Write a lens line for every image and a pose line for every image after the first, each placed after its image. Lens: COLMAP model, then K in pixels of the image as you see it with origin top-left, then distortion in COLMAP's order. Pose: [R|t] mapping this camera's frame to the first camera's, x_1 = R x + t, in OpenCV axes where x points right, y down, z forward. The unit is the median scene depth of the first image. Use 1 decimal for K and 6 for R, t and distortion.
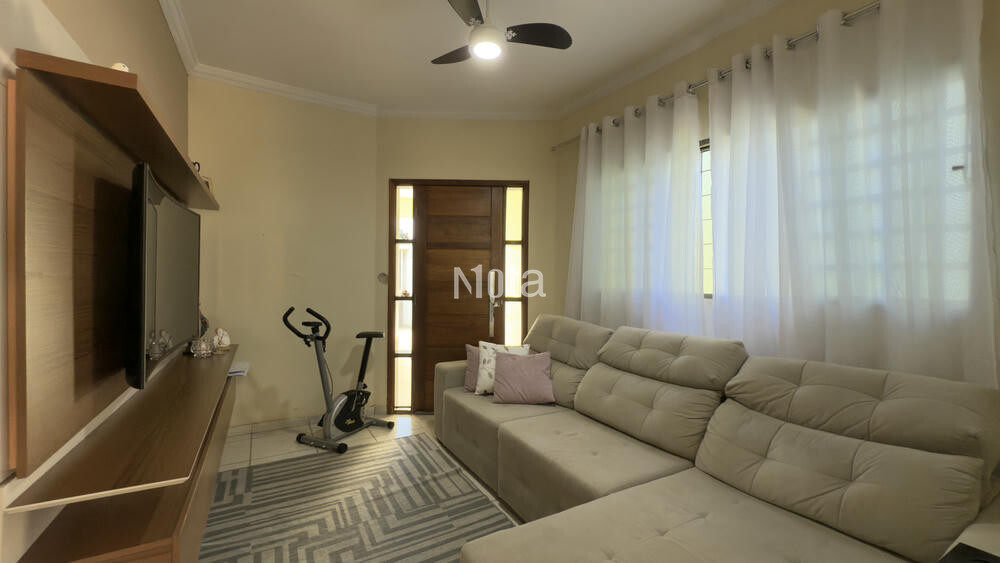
lens RADIAL K [[399.8, 0, 497.2], [0, 399.8, 280.2], [0, 0, 1]] dist [0.001195, -0.000069]
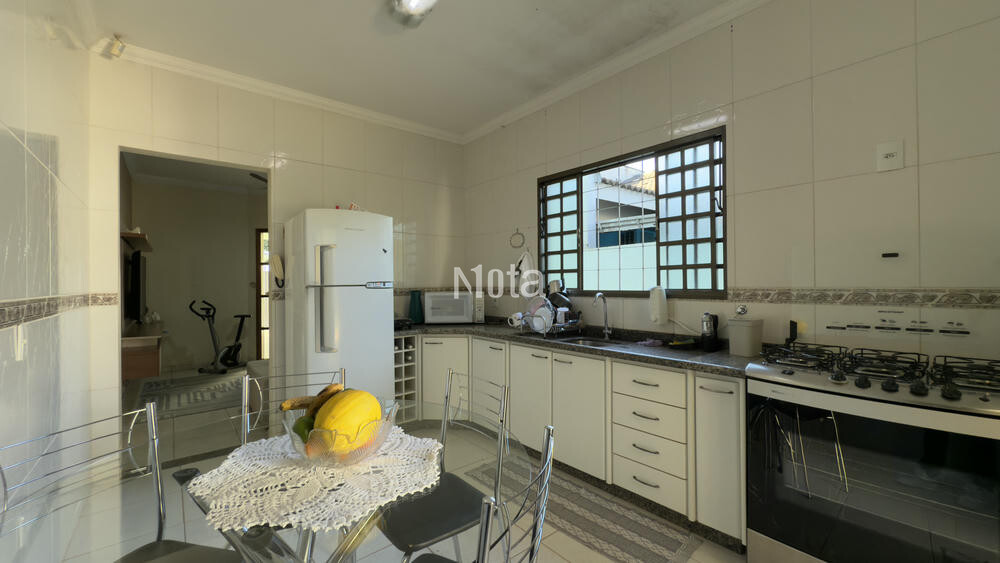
lens RADIAL K [[399.8, 0, 503.2], [0, 399.8, 280.3], [0, 0, 1]] dist [0.001195, -0.000069]
pose [[0.984564, -0.015305, 0.174352, 0.594493], [0.016751, 0.999836, -0.006822, 0.006163], [-0.174219, 0.009638, 0.984660, -1.117312]]
